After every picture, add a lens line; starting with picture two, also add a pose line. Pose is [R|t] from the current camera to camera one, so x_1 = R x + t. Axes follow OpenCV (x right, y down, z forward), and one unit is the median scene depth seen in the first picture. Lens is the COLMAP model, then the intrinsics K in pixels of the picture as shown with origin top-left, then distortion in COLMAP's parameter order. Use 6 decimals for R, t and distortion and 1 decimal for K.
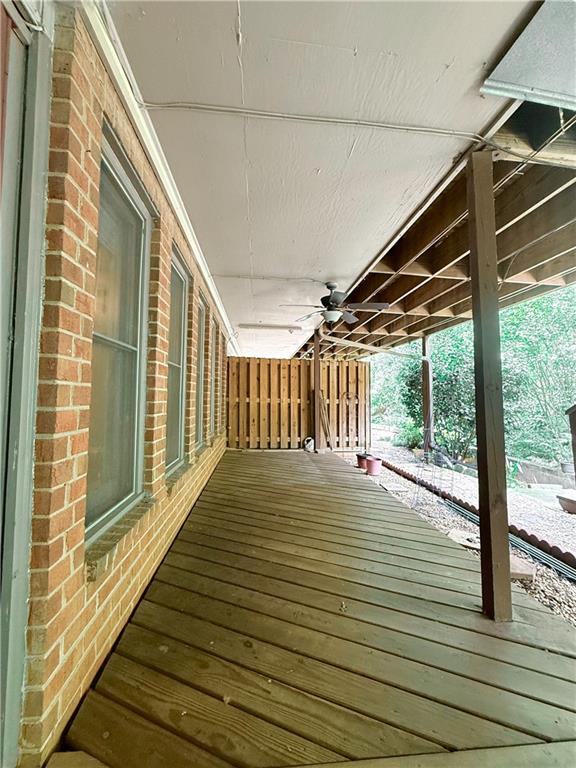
lens RADIAL K [[305.4, 0, 286.3], [0, 305.4, 378.8], [0, 0, 1]] dist [-0.000453, -0.000045]
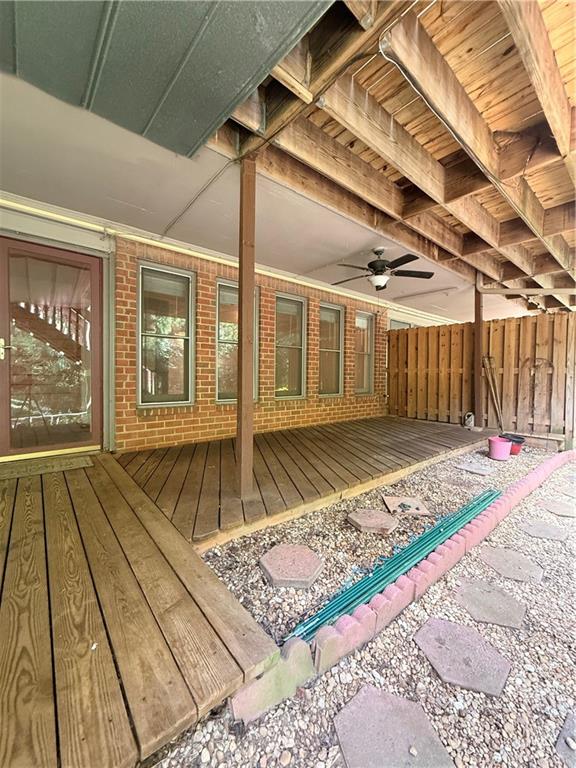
lens RADIAL K [[305.4, 0, 287.2], [0, 305.4, 385.1], [0, 0, 1]] dist [-0.000453, -0.000045]
pose [[0.568320, 0.023750, -0.822465, 0.489380], [0.045679, 0.997131, 0.060357, 0.038536], [0.821539, -0.071871, 0.565605, 0.089924]]
